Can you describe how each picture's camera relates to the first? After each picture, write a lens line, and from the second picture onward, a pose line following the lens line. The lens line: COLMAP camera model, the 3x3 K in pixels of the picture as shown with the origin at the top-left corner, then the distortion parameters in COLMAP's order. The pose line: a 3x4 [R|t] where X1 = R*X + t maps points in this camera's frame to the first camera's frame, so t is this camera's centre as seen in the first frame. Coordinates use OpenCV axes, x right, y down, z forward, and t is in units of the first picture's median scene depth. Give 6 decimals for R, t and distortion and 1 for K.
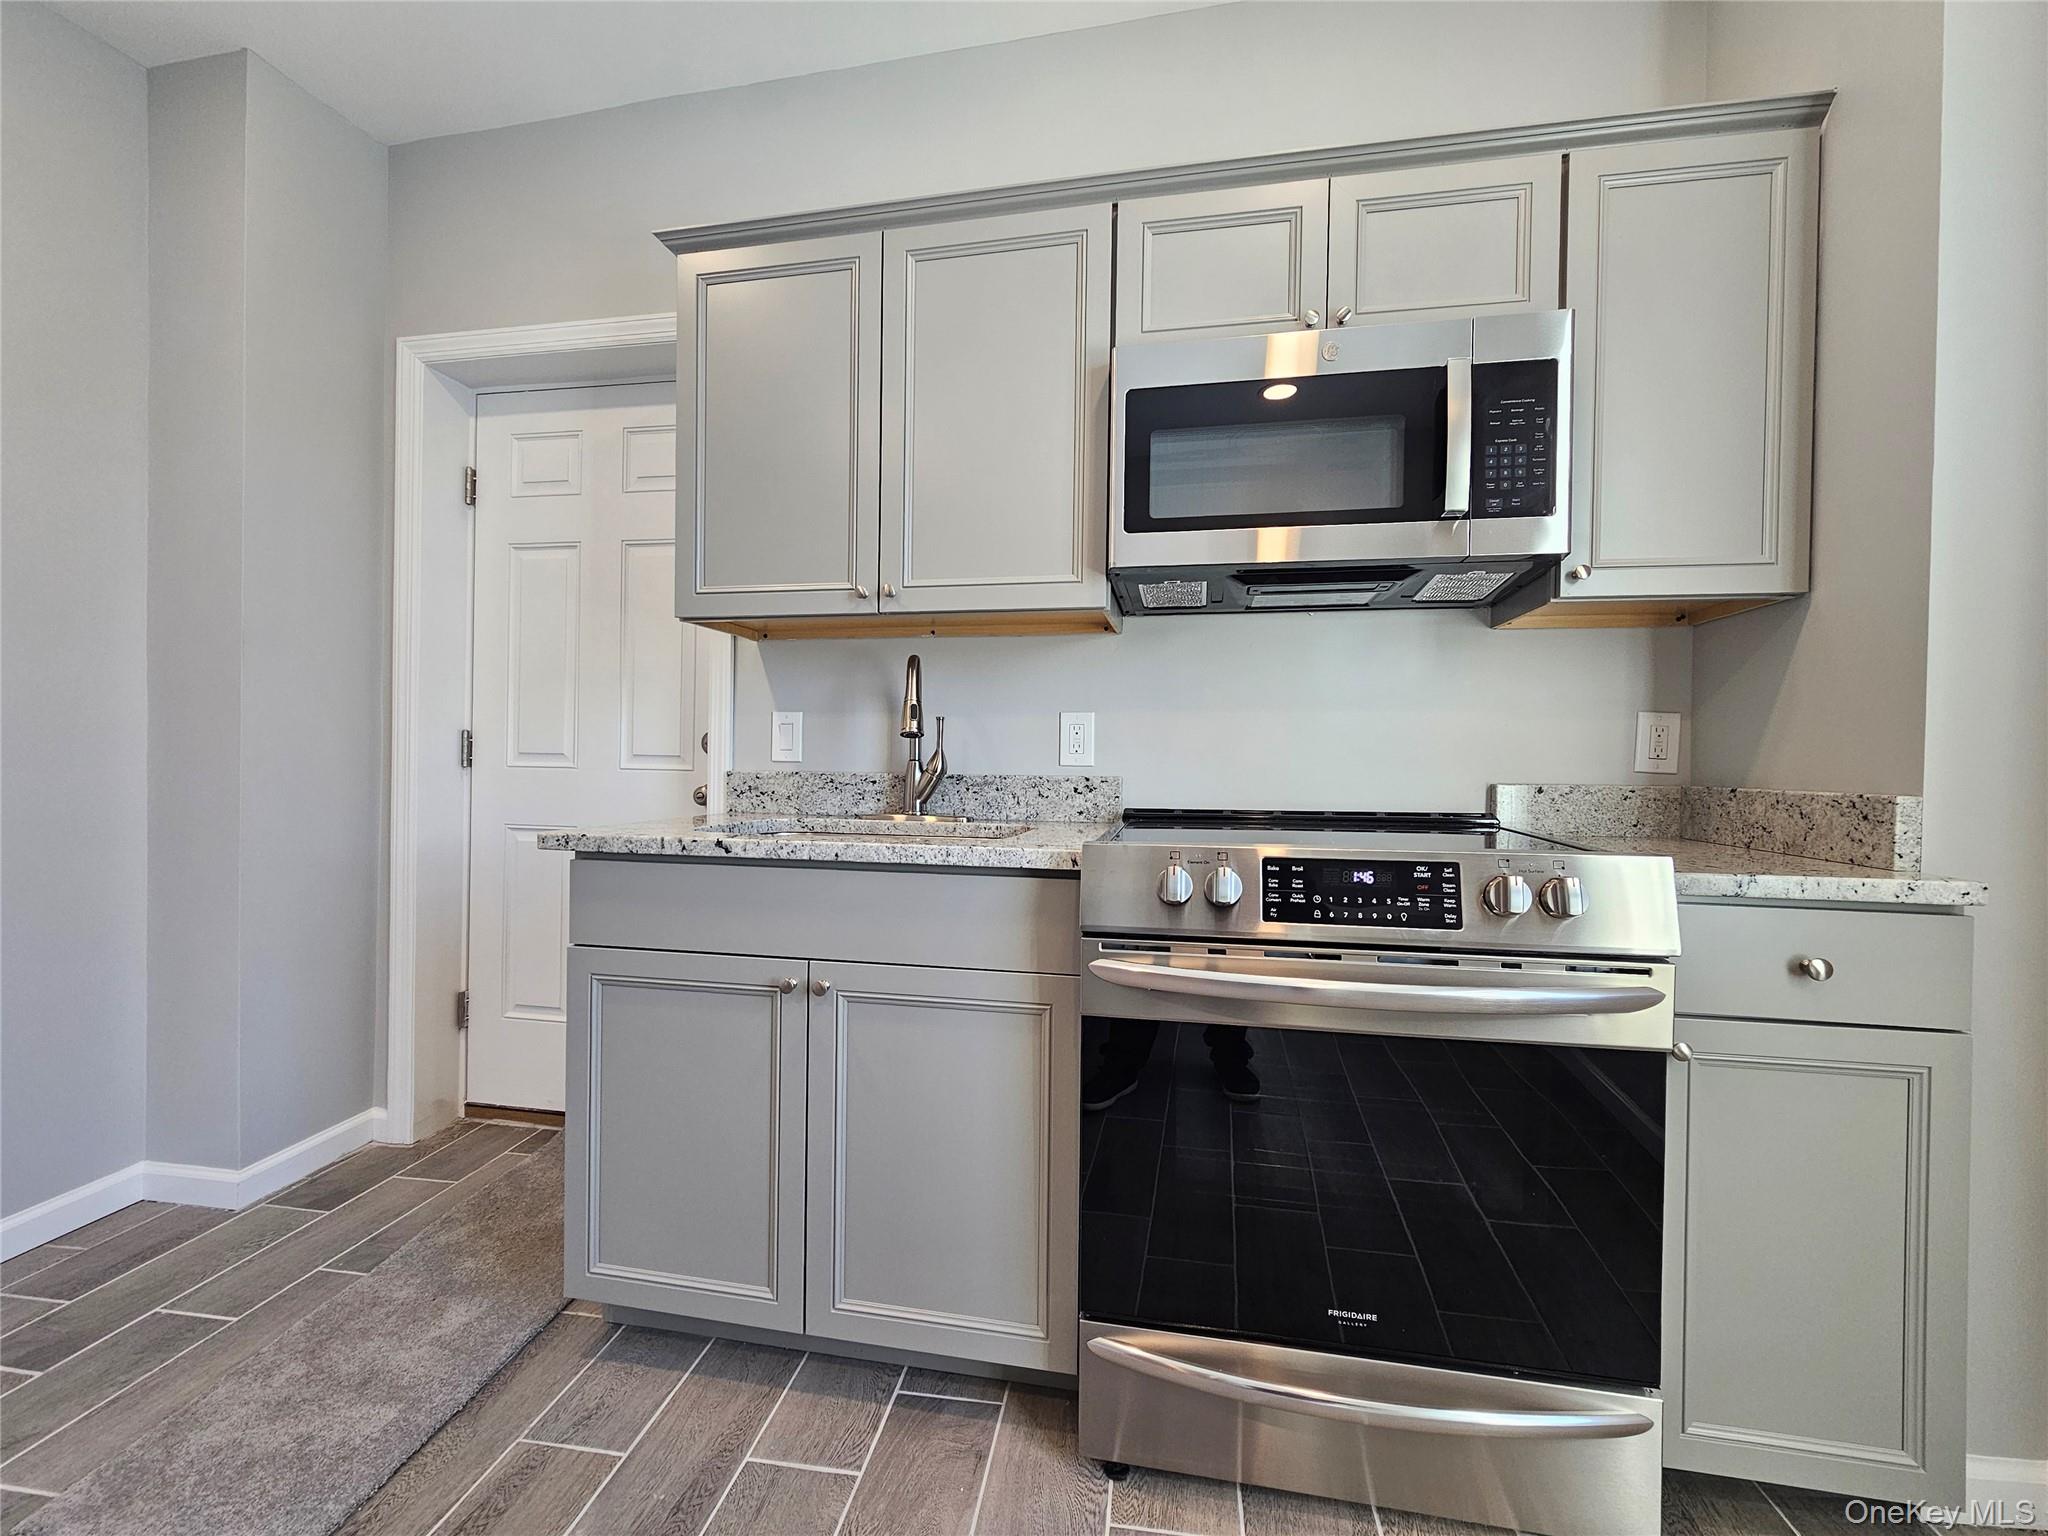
lens RADIAL K [[837.2, 0, 1030.6], [0, 837.2, 771.5], [0, 0, 1]] dist [0.000695, -0.000177]
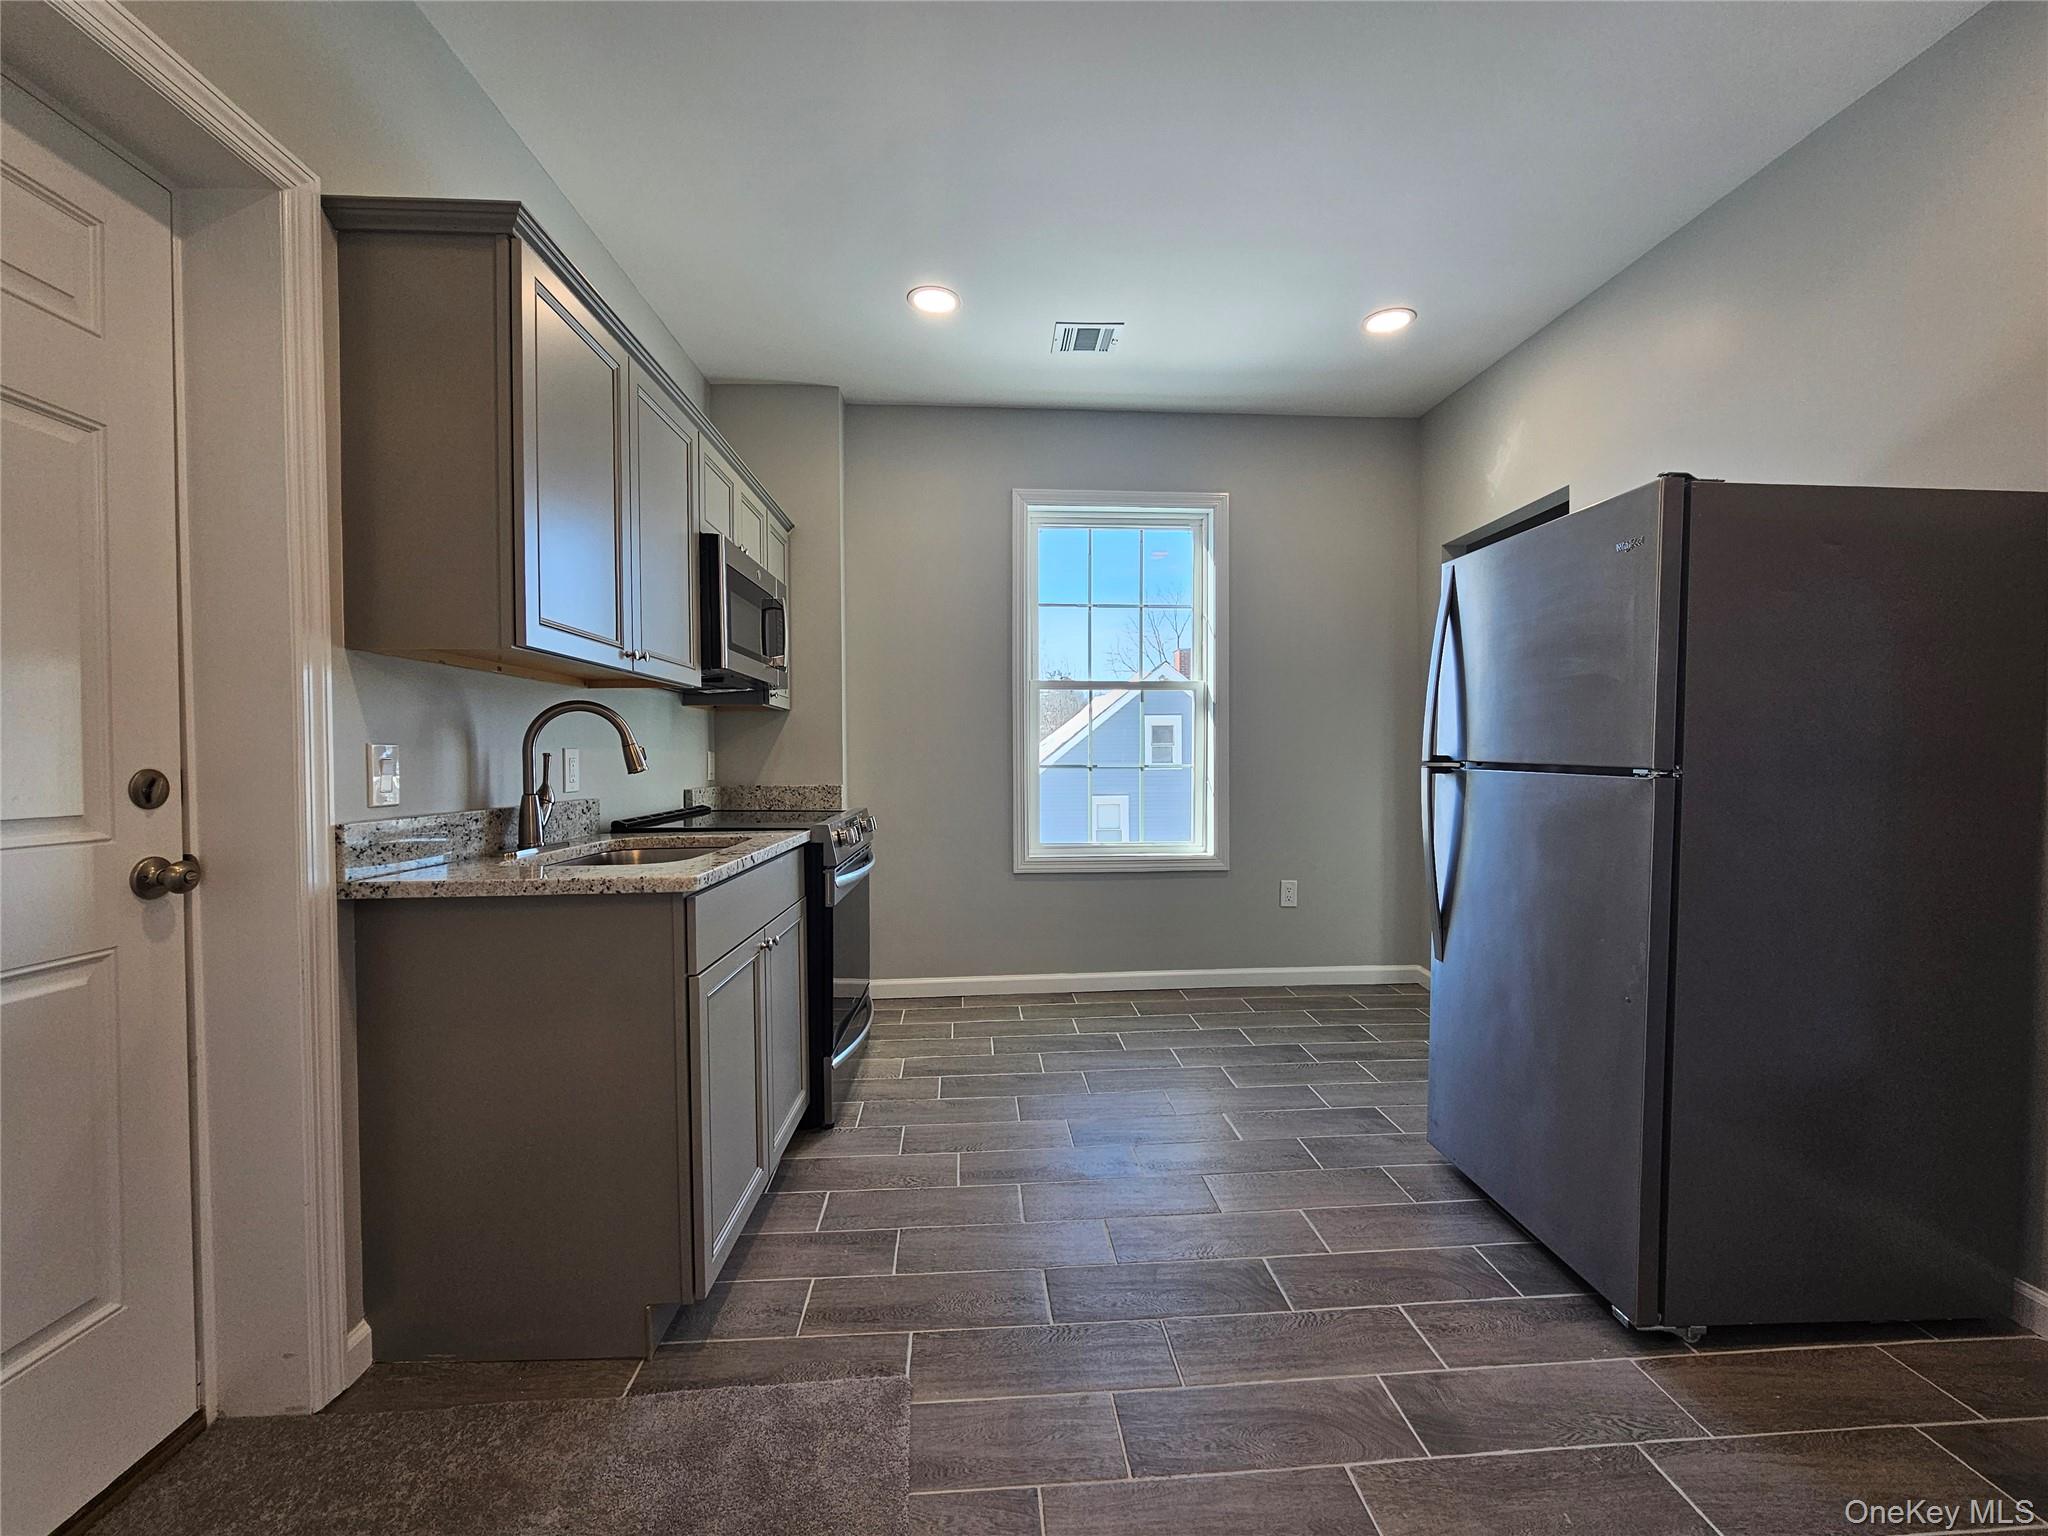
lens RADIAL K [[837.2, 0, 1030.6], [0, 837.2, 771.5], [0, 0, 1]] dist [0.000695, -0.000177]
pose [[-0.232974, -0.026140, 0.972132, -1.661139], [0.019079, 0.999323, 0.031443, -0.080445], [-0.972296, 0.025873, -0.232317, 0.808363]]
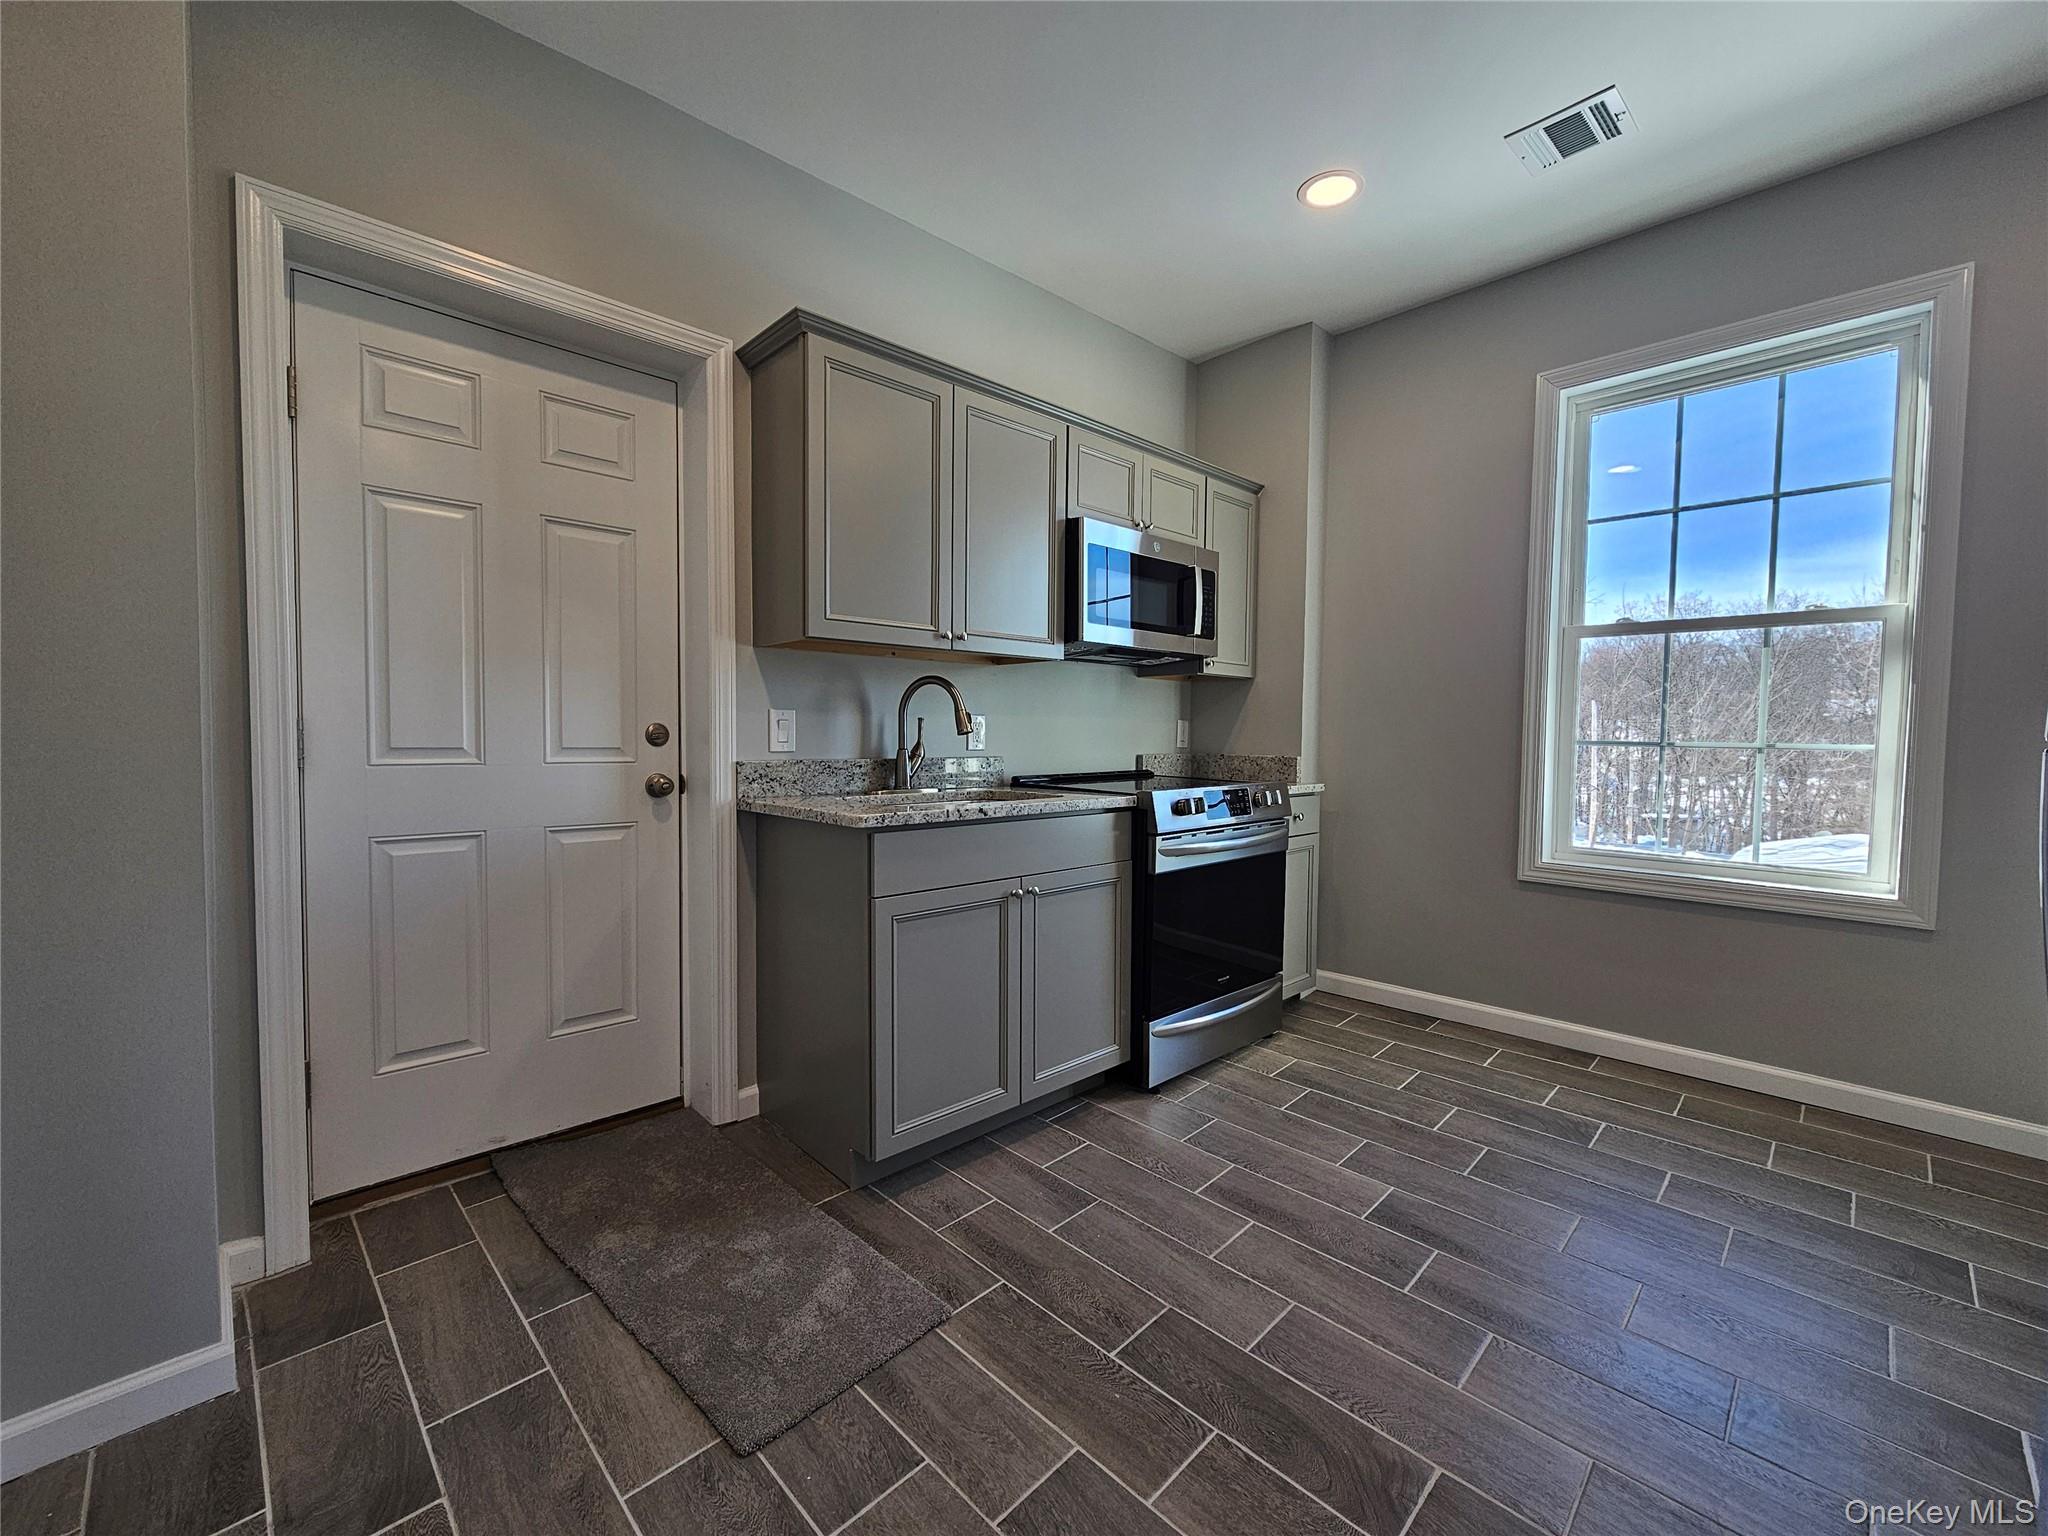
lens RADIAL K [[837.2, 0, 1030.6], [0, 837.2, 771.5], [0, 0, 1]] dist [0.000695, -0.000177]
pose [[0.591366, -0.044114, 0.805195, -1.426631], [0.009951, 0.998826, 0.047413, -0.050894], [-0.806342, -0.020026, 0.591111, 0.027213]]
